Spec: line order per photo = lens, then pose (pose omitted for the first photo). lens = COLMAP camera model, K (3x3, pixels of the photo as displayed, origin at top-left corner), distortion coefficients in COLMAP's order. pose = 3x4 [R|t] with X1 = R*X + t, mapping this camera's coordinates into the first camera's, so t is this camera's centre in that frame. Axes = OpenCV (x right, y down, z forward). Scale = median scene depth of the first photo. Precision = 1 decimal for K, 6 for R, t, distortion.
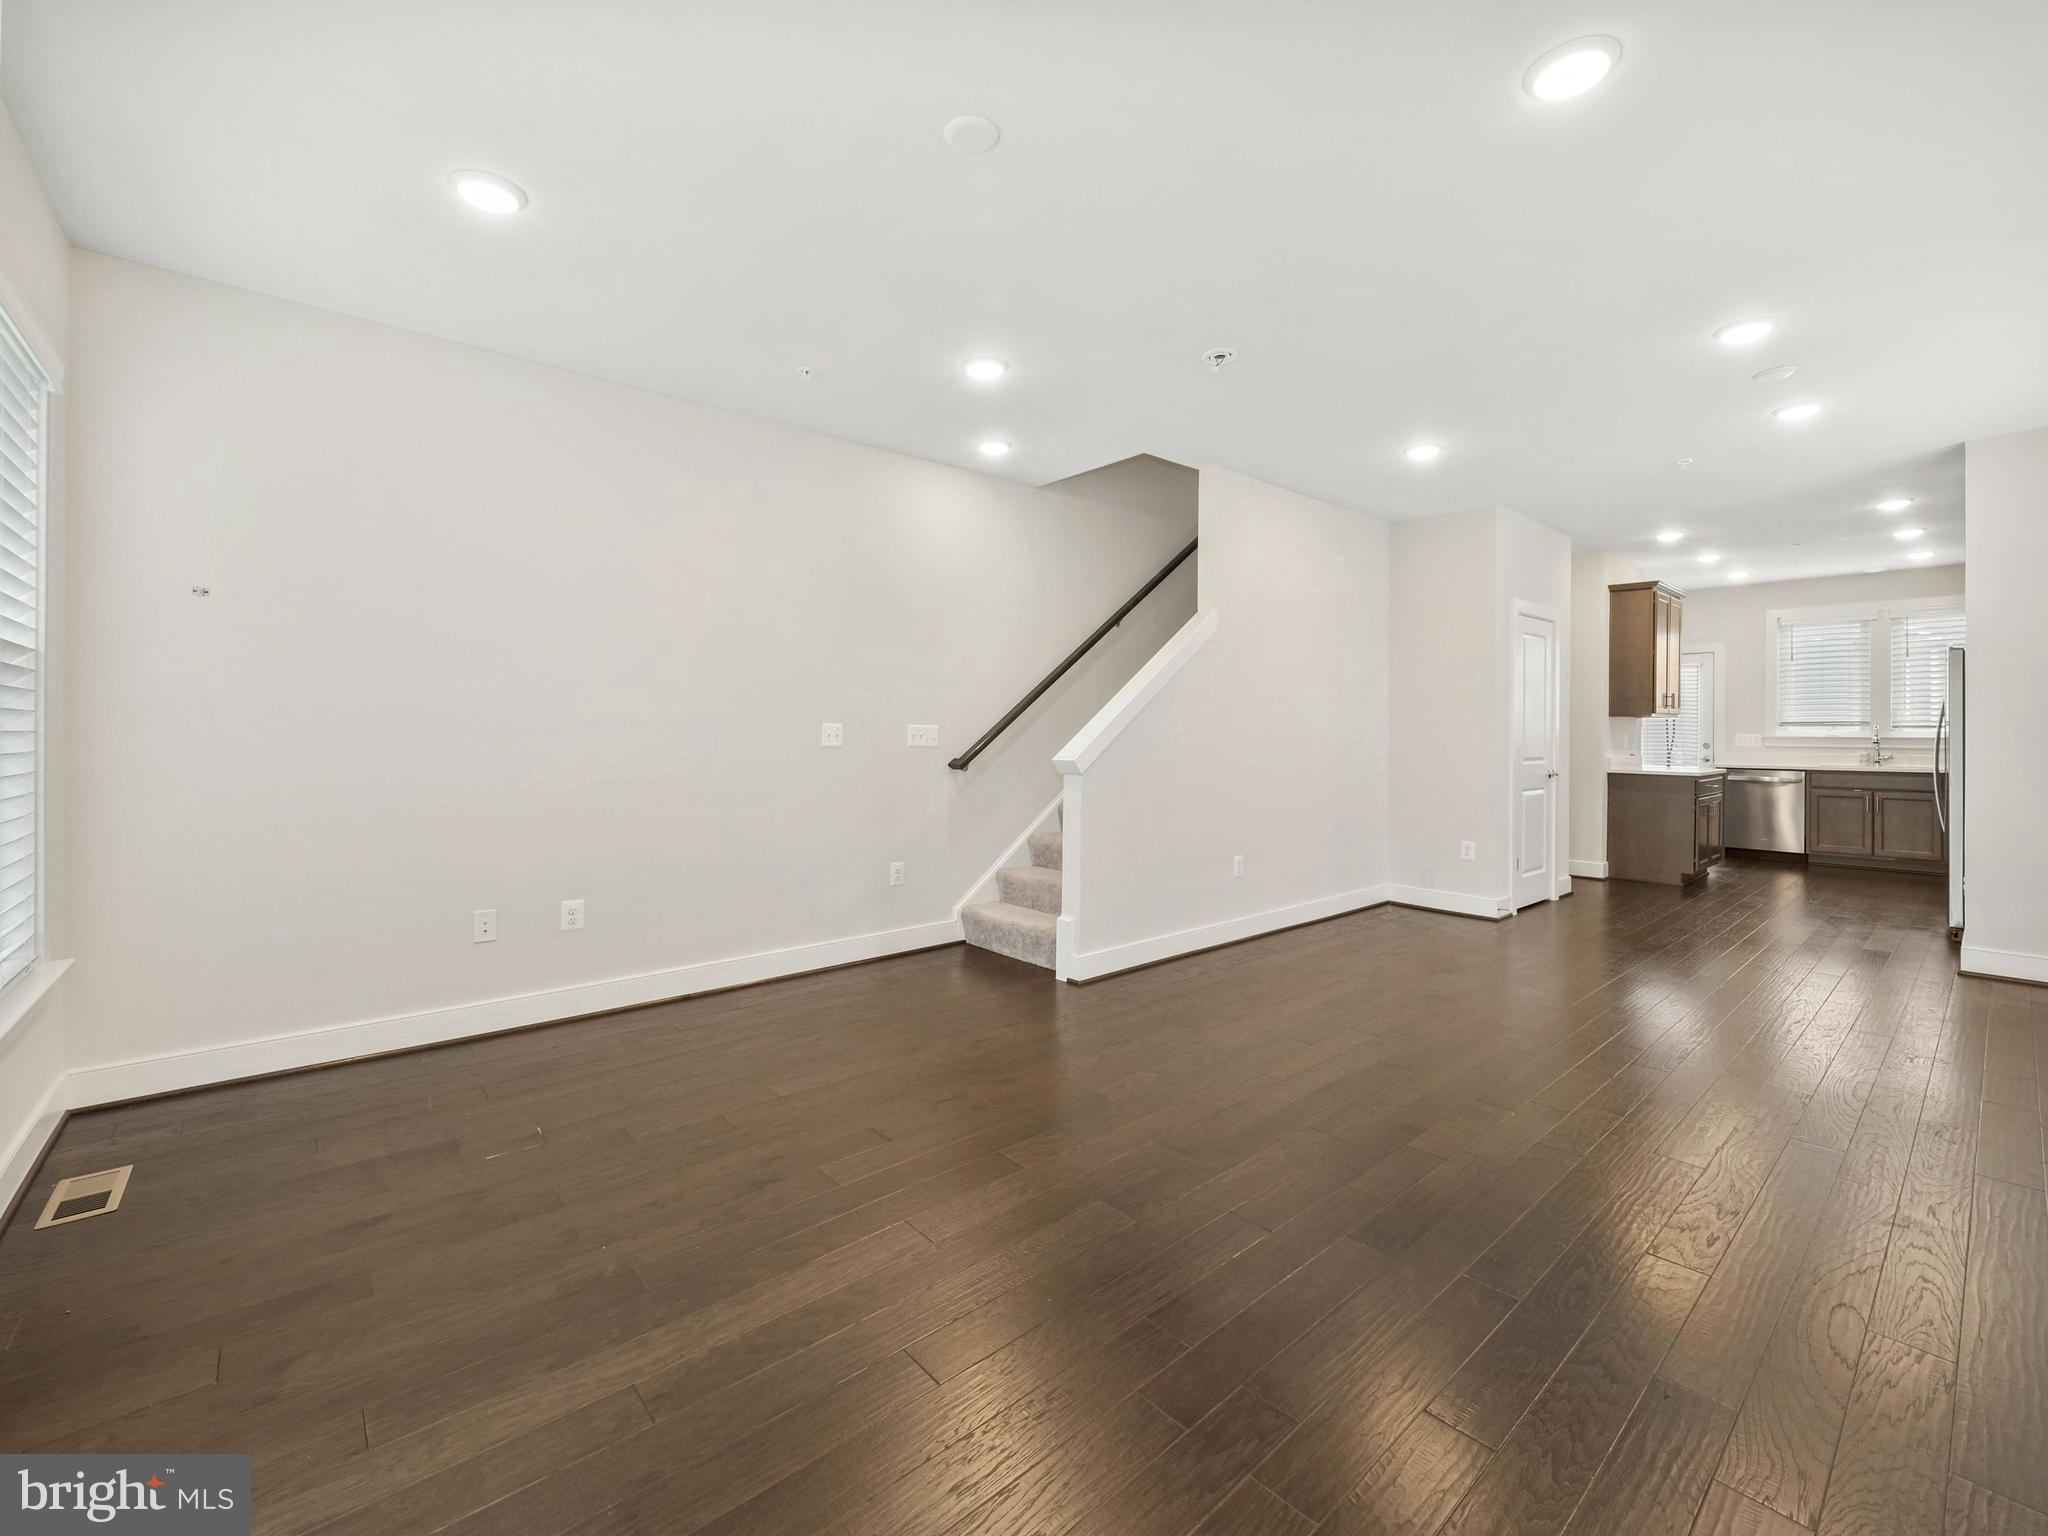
lens RADIAL K [[865.5, 0, 1022.9], [0, 865.5, 729.4], [0, 0, 1]] dist [-0.007540, -0.001145]
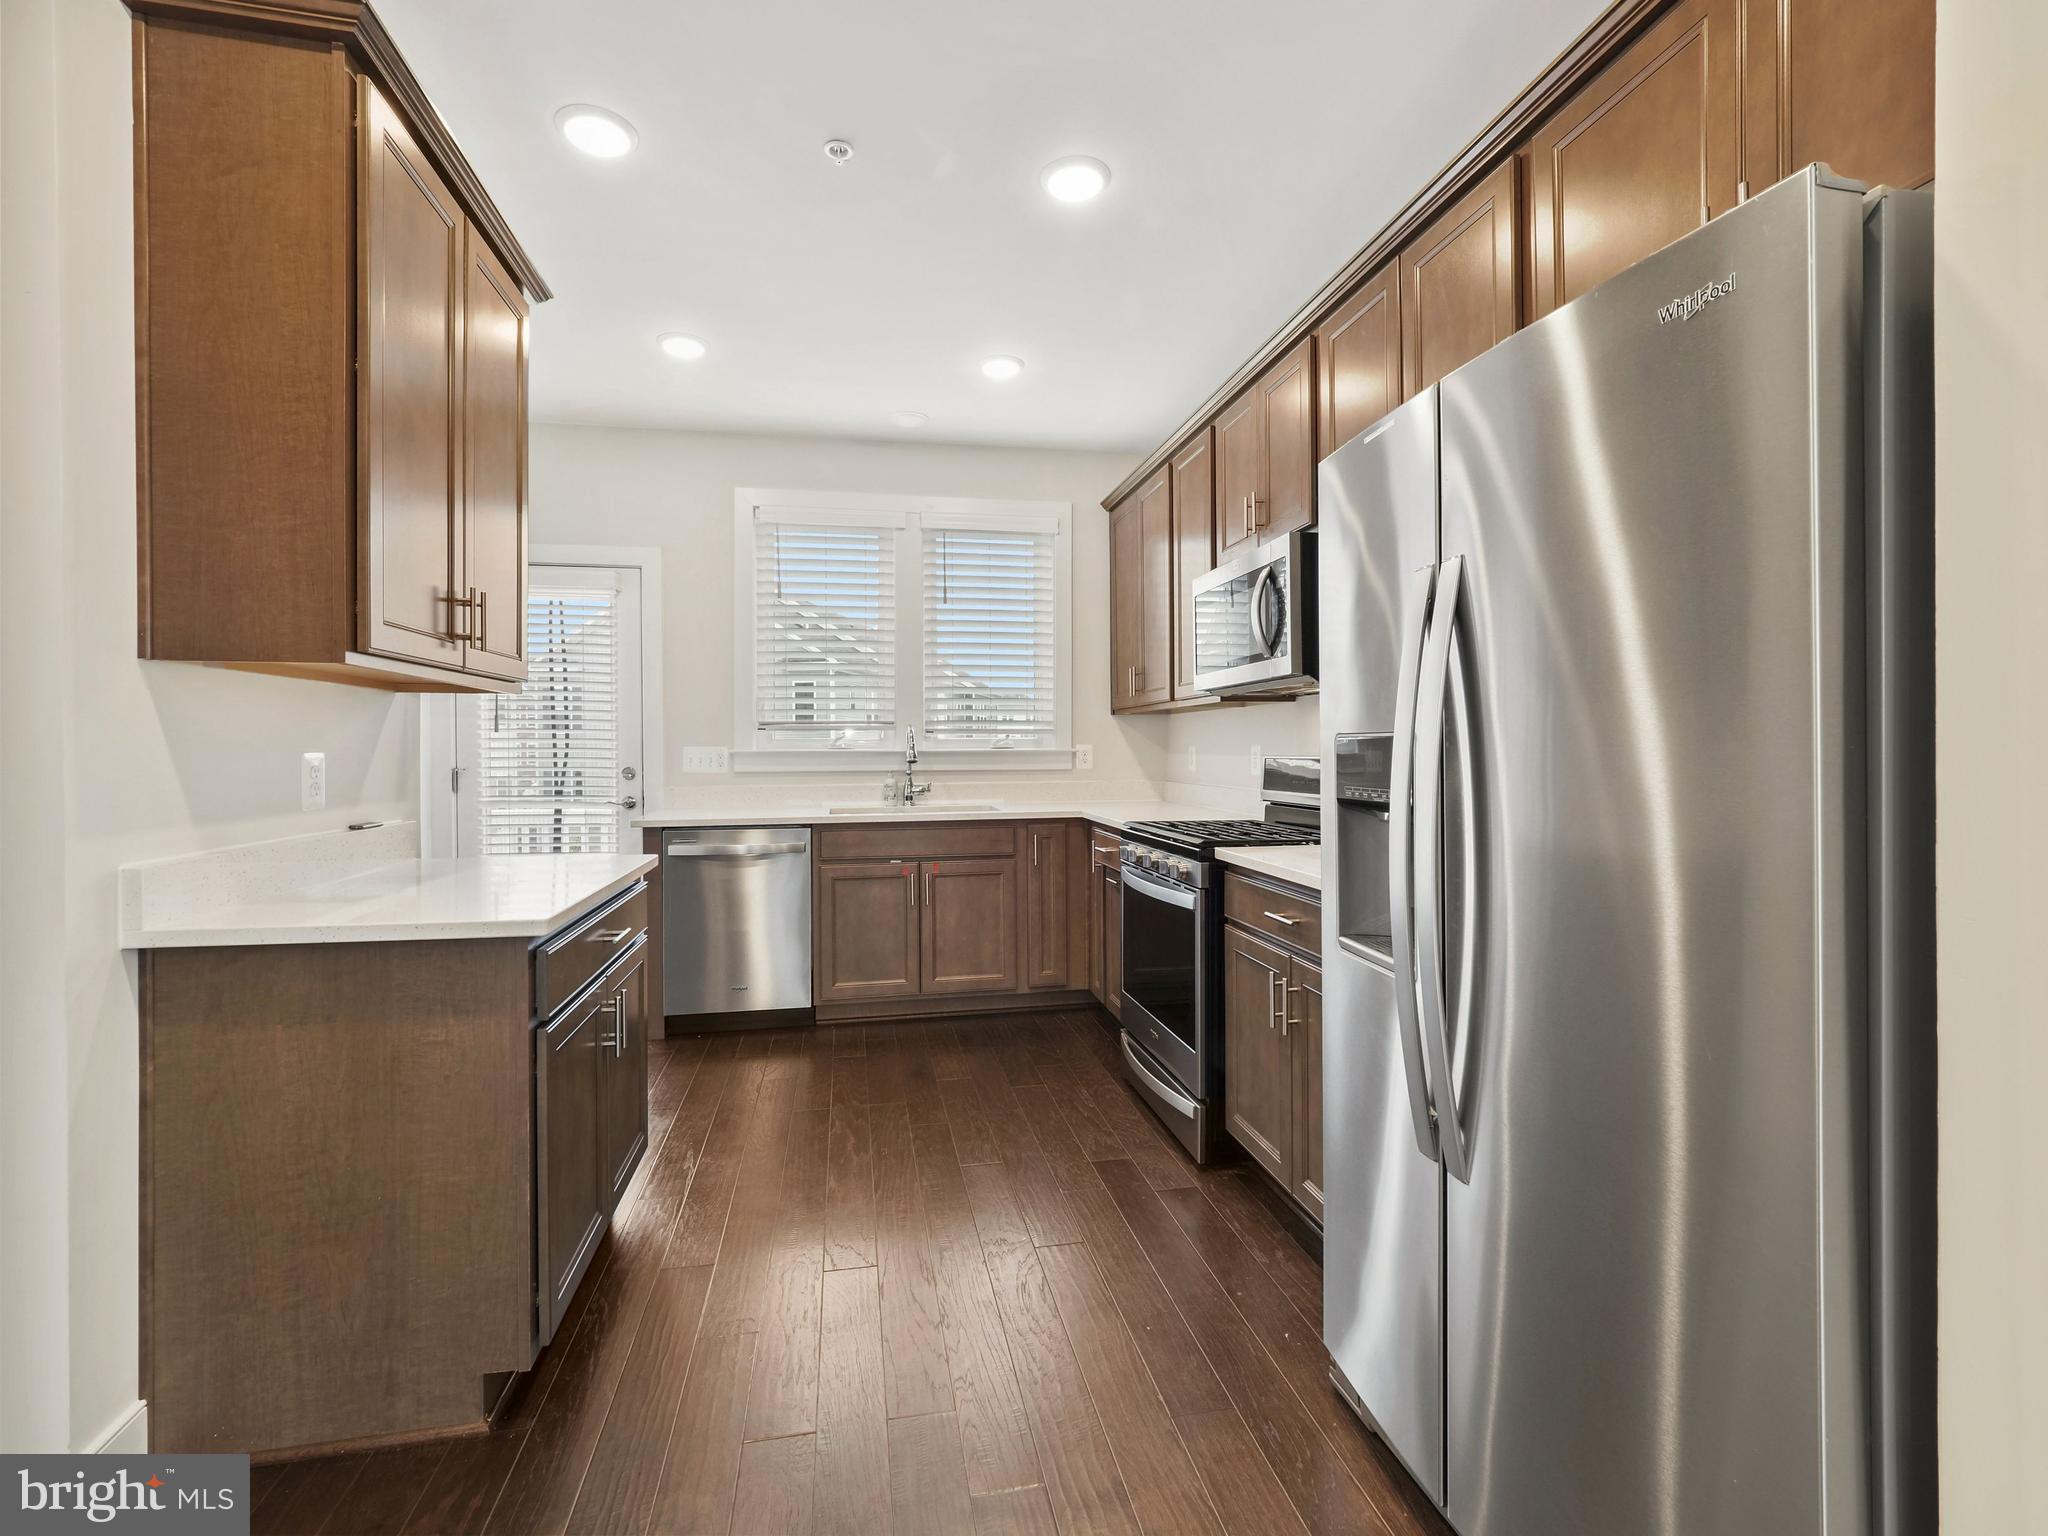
lens RADIAL K [[865.5, 0, 1026.2], [0, 865.5, 769.6], [0, 0, 1]] dist [-0.007540, -0.001145]
pose [[0.490833, -0.029518, 0.870754, 0.621627], [0.003007, 0.999477, 0.032186, 0.004323], [-0.871248, -0.013180, 0.490665, 0.739070]]
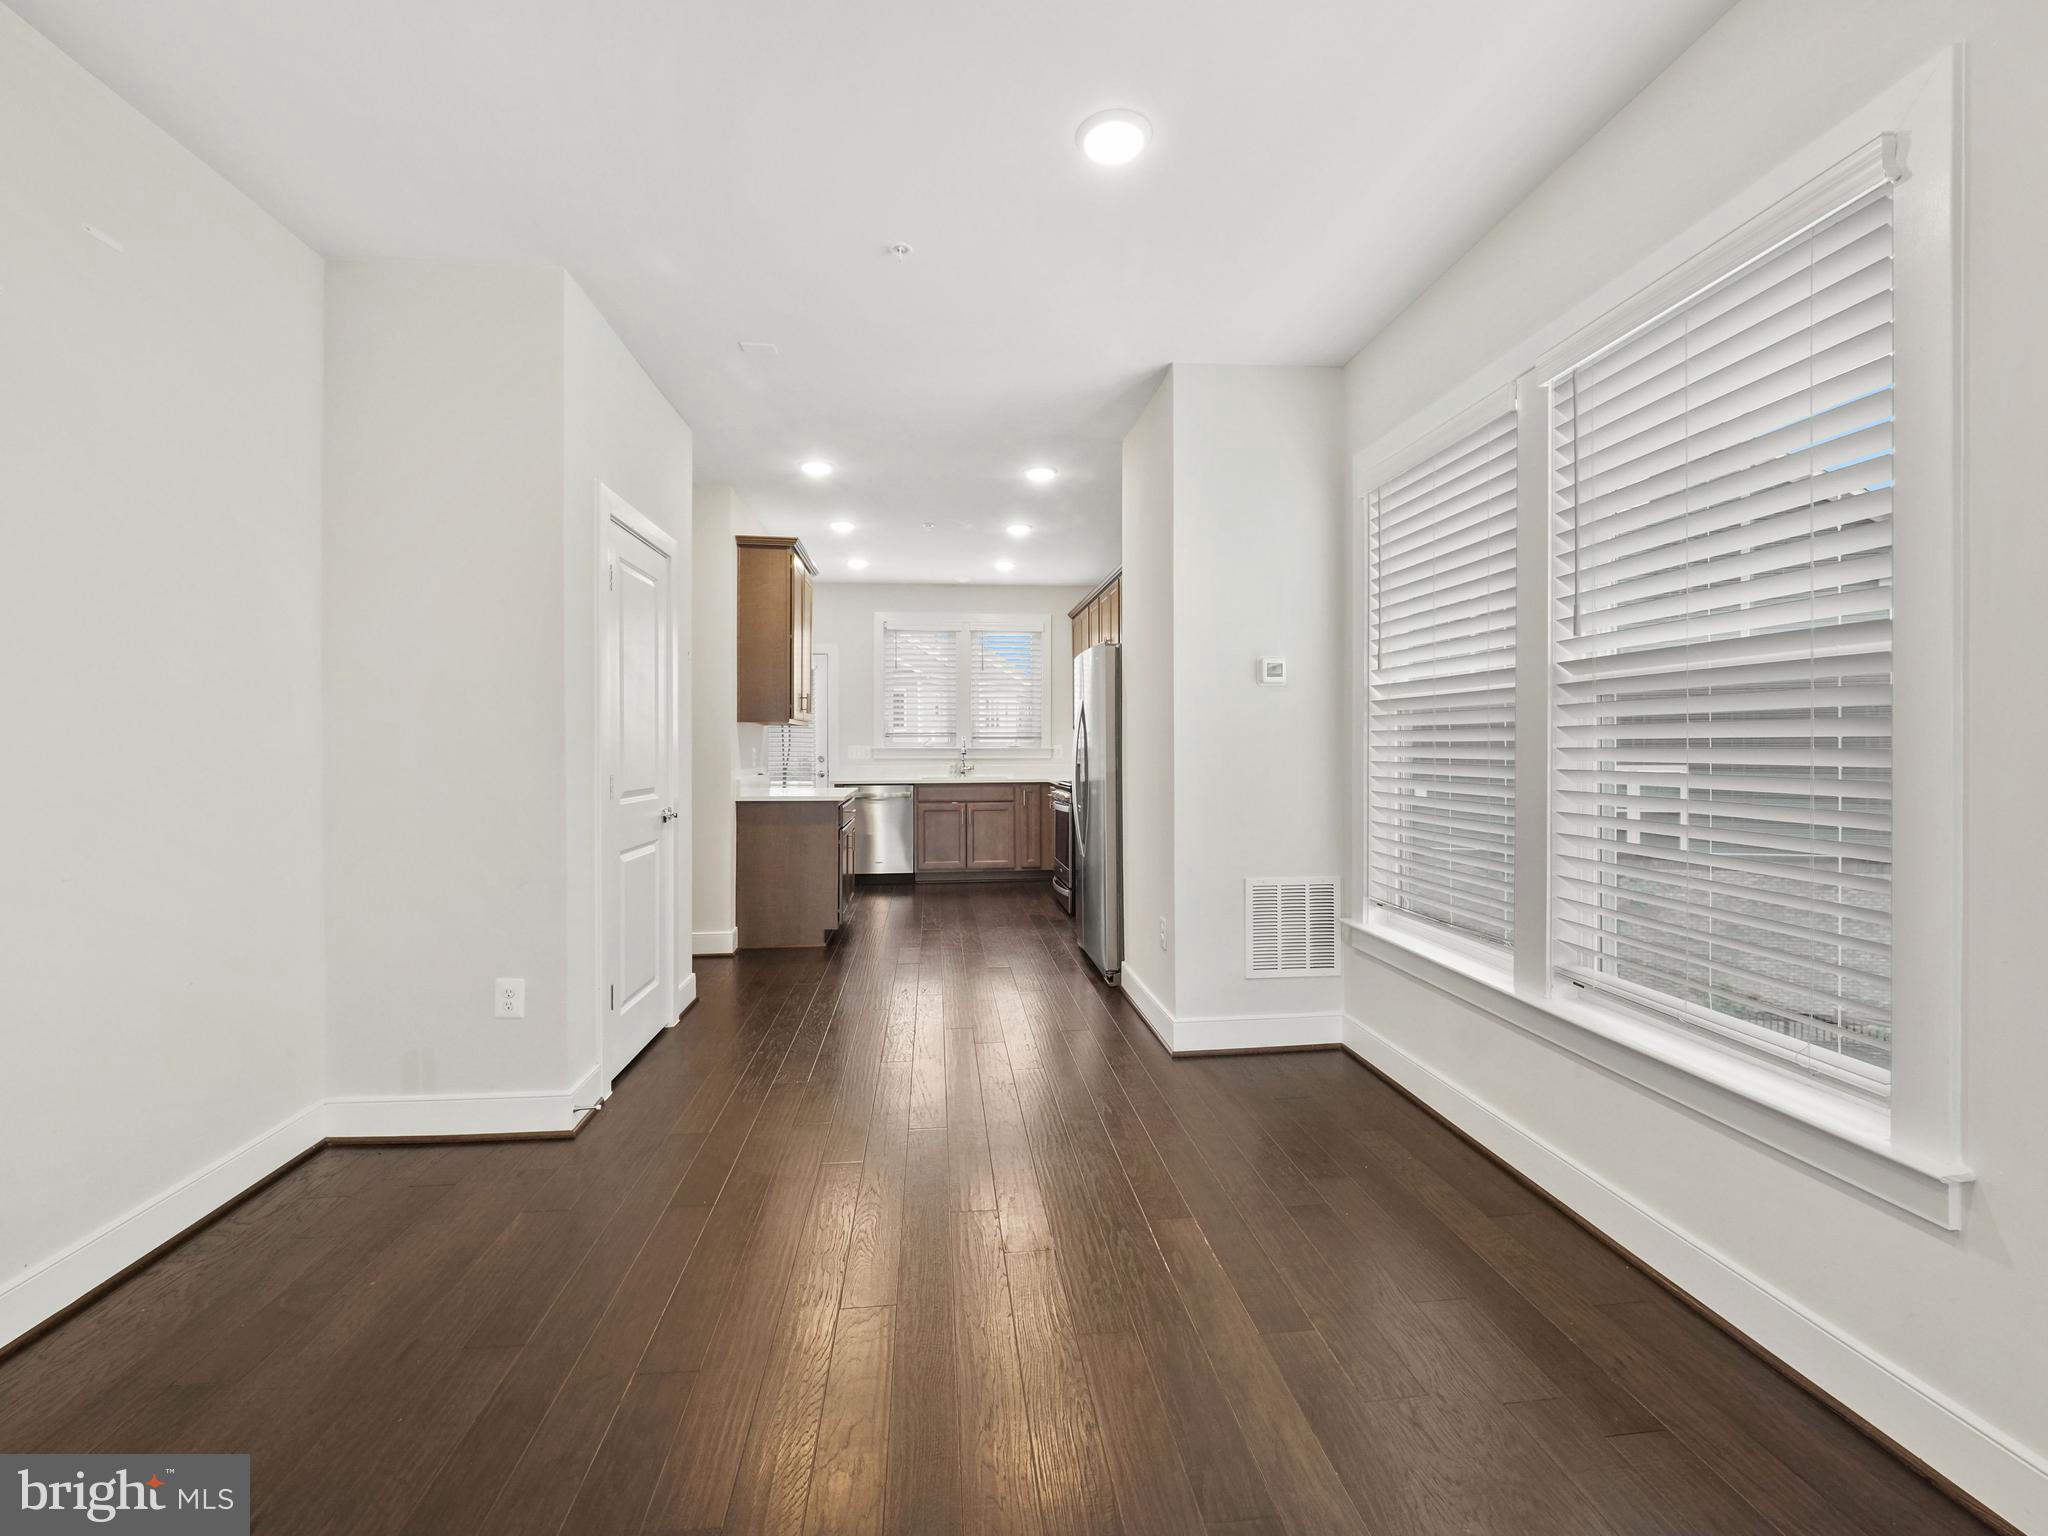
lens RADIAL K [[865.5, 0, 1015.2], [0, 865.5, 746.7], [0, 0, 1]] dist [-0.007540, -0.001145]
pose [[0.582652, -0.007750, 0.812685, 0.233665], [0.002692, 0.999967, 0.007606, 0.000558], [-0.812717, -0.002244, 0.582654, 0.398596]]
